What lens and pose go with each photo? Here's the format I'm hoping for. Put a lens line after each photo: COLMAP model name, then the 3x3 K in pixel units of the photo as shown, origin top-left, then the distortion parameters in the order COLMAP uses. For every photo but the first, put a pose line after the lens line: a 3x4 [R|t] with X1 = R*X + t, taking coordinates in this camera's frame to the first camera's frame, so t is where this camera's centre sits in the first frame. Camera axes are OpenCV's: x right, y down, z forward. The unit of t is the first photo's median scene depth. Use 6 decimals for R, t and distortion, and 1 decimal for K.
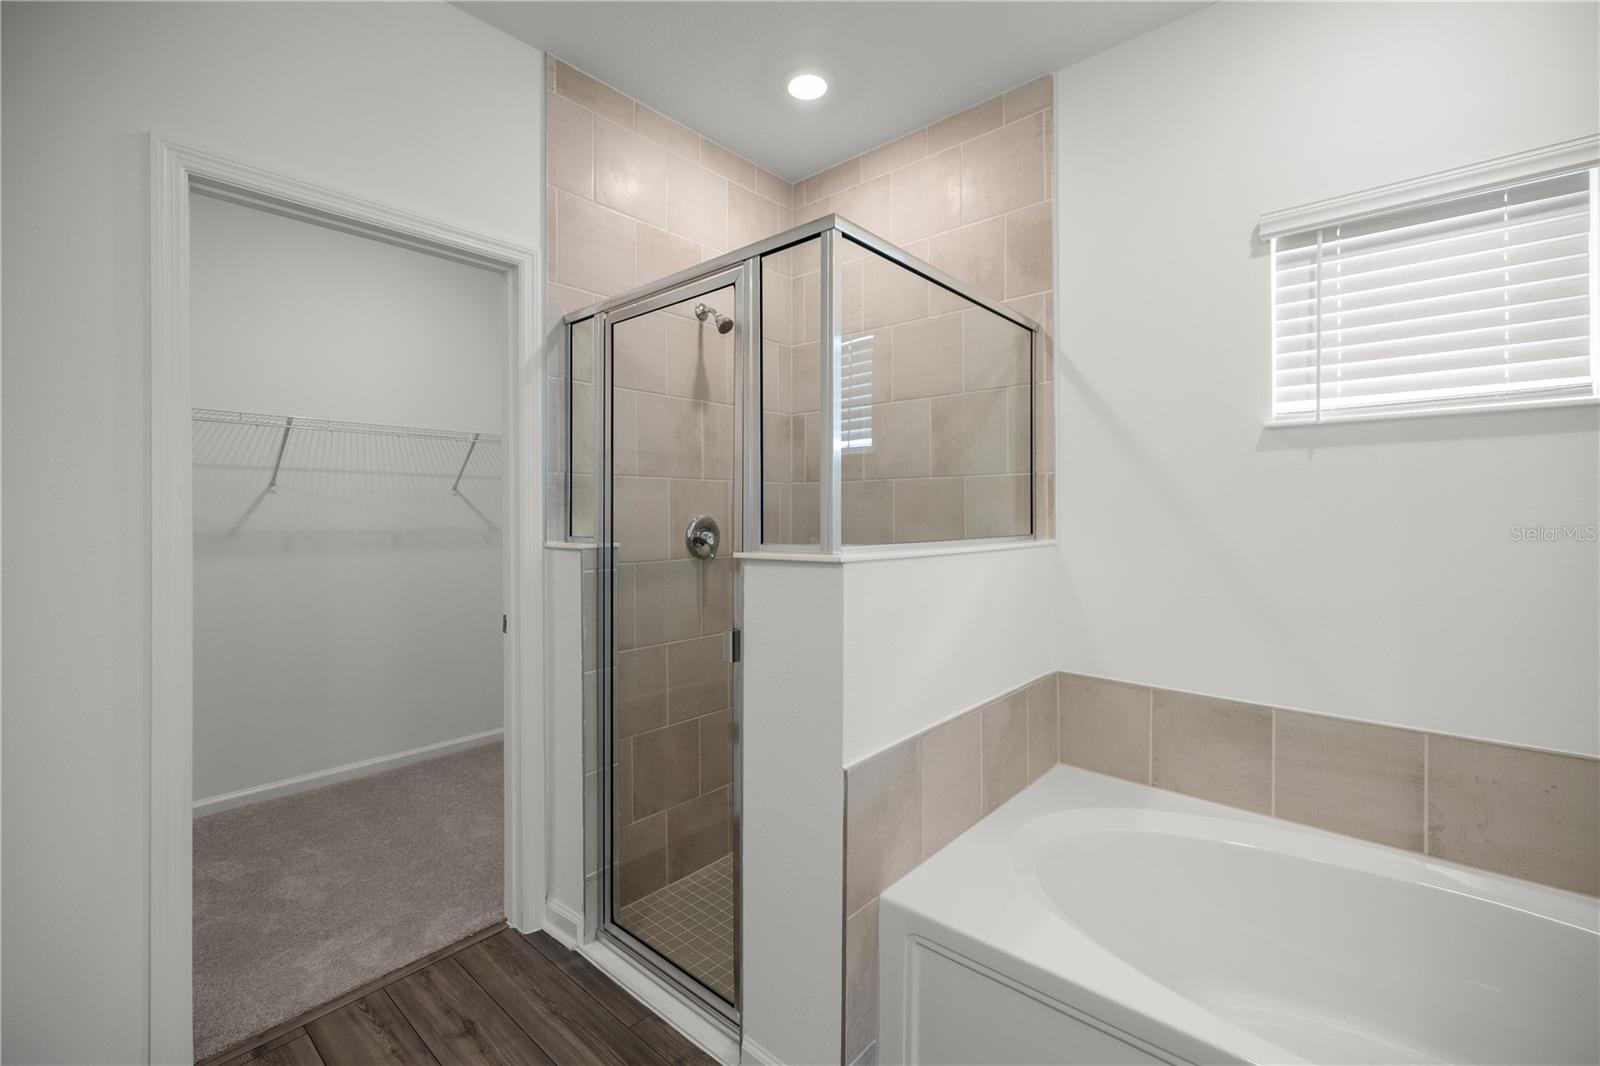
lens RADIAL K [[683.7, 0, 799.5], [0, 683.7, 508.5], [0, 0, 1]] dist [0.002093, -0.000090]
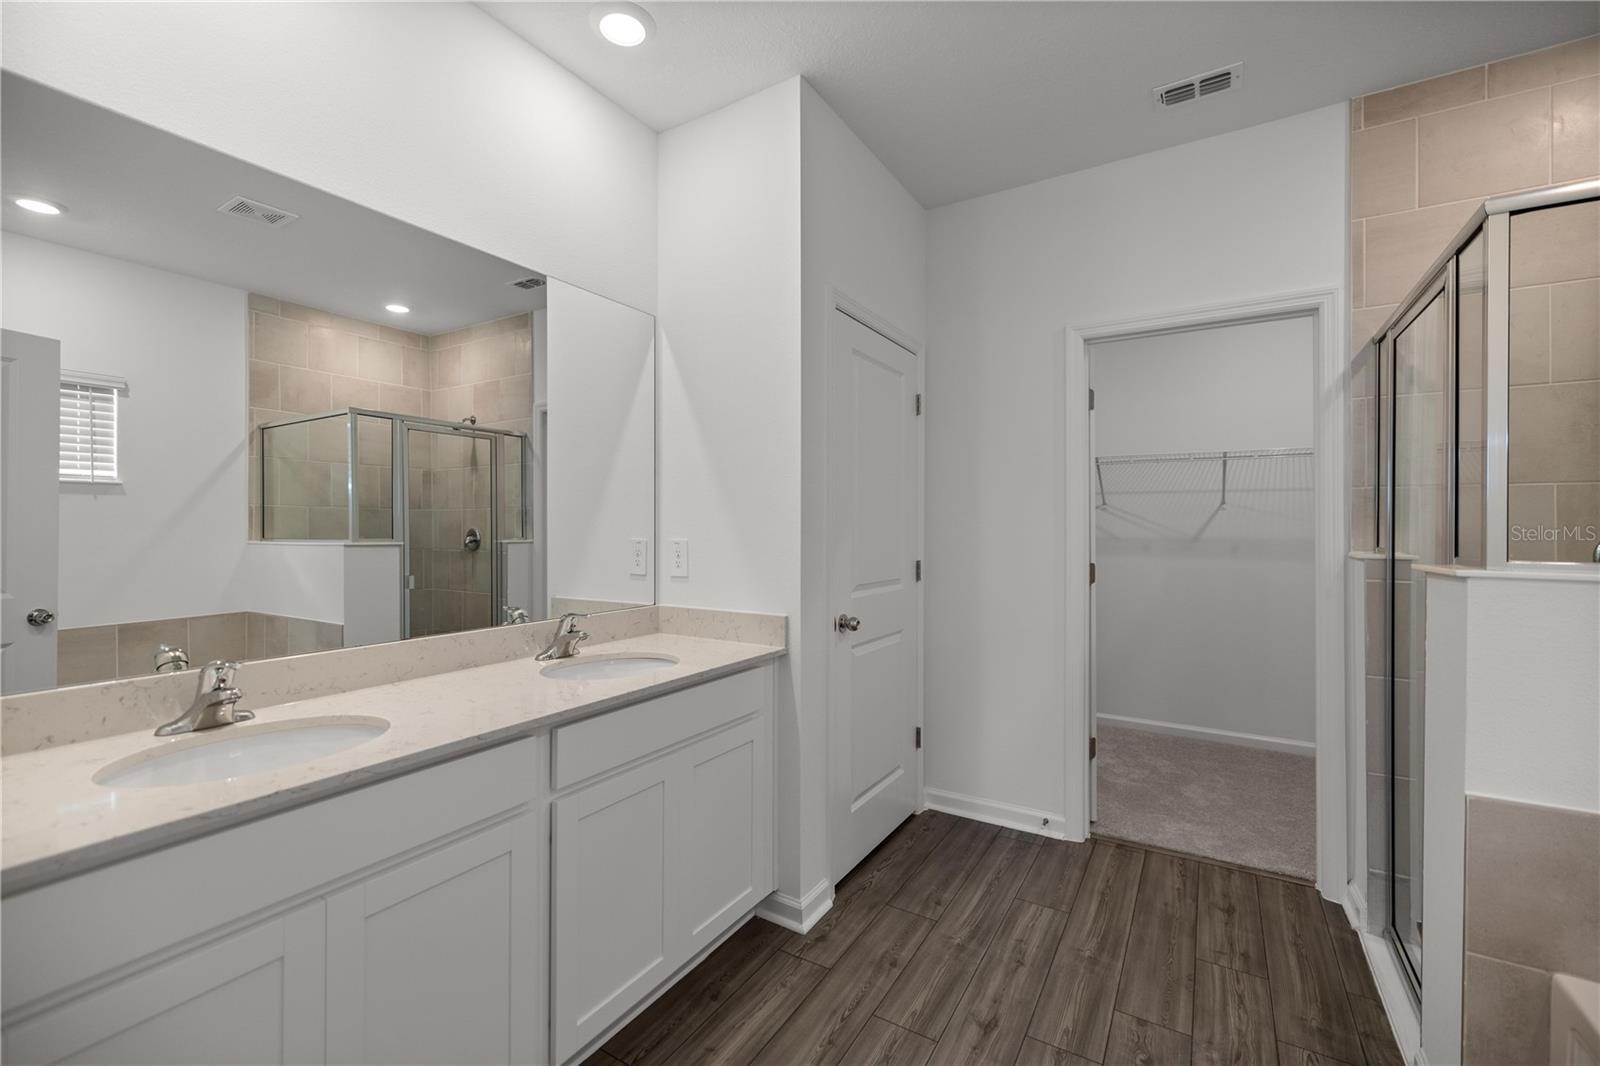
lens RADIAL K [[683.7, 0, 798.0], [0, 683.7, 529.4], [0, 0, 1]] dist [0.002093, -0.000090]
pose [[0.181965, 0.011459, -0.983238, 0.572517], [-0.001306, 0.999934, 0.011412, 0.002347], [0.983304, -0.000792, 0.181968, -0.059767]]
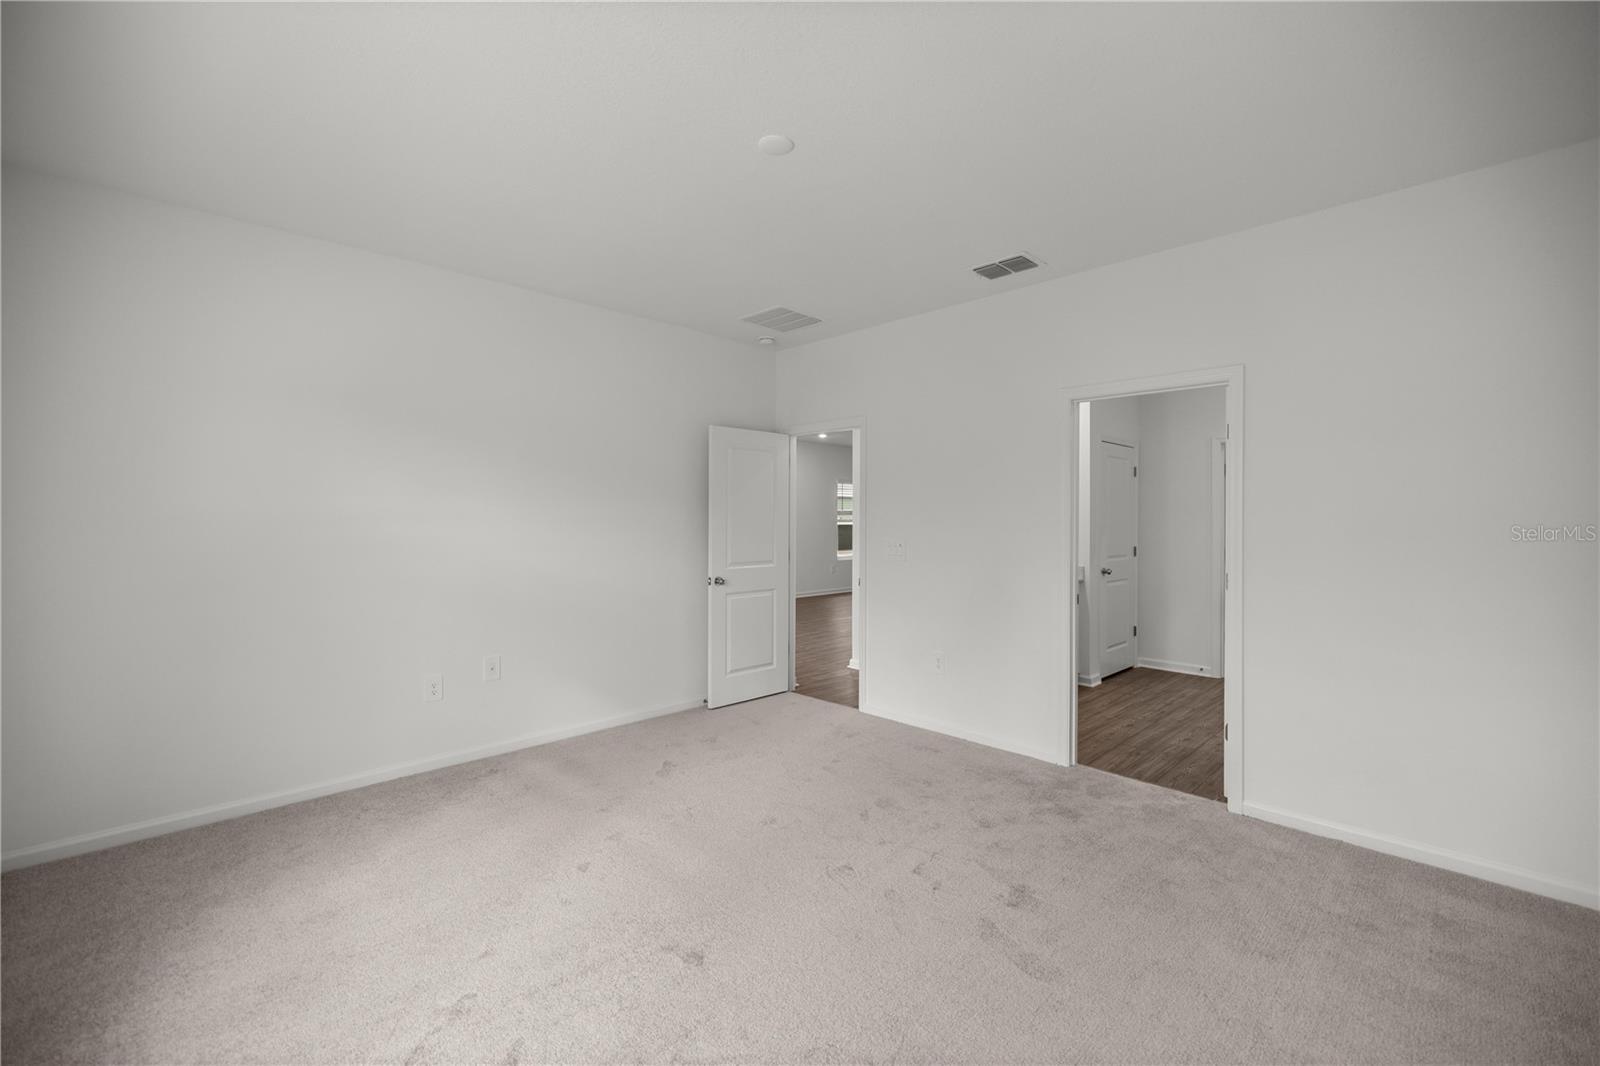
lens RADIAL K [[683.7, 0, 810.8], [0, 683.7, 525.2], [0, 0, 1]] dist [0.002093, -0.000090]
pose [[-0.047973, 0.013251, -0.998761, 2.382262], [0.001840, 0.999911, 0.013178, -0.055840], [0.998847, -0.001205, -0.047993, -0.877251]]
